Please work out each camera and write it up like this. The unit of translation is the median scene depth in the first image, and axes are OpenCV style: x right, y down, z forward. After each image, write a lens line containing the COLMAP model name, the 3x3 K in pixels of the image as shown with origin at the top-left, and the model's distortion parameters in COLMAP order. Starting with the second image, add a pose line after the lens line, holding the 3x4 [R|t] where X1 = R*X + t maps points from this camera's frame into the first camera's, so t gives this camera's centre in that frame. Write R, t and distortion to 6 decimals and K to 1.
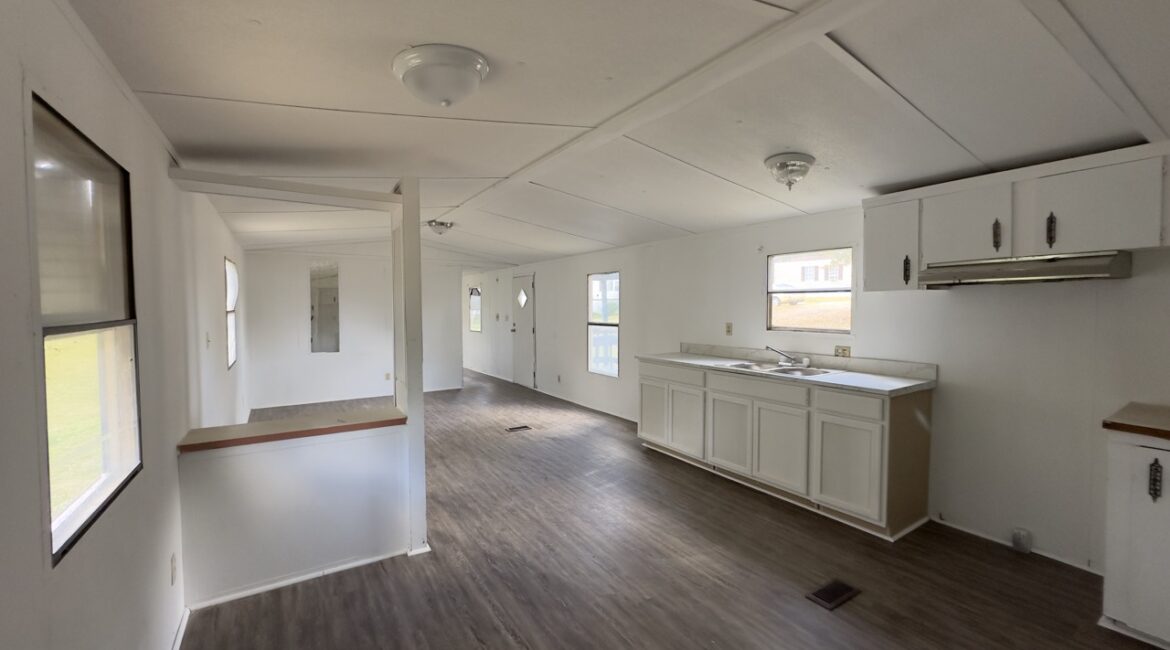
lens RADIAL K [[466.9, 0, 585.0], [0, 466.9, 325.0], [0, 0, 1]] dist [-0.001090, 0.000097]
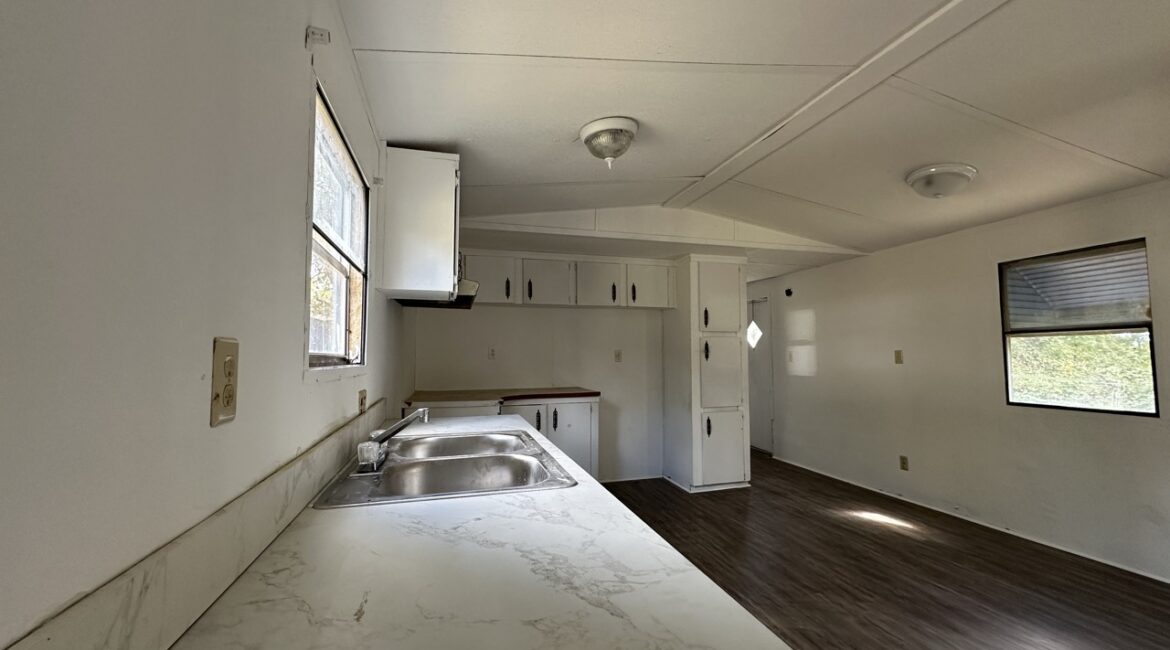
lens RADIAL K [[466.8, 0, 586.3], [0, 466.8, 324.8], [0, 0, 1]] dist [-0.001870, -0.000115]
pose [[-0.957572, 0.026401, 0.286984, 0.190490], [0.019511, 0.999449, -0.026842, -0.002587], [-0.287534, -0.020104, -0.957559, 1.291460]]
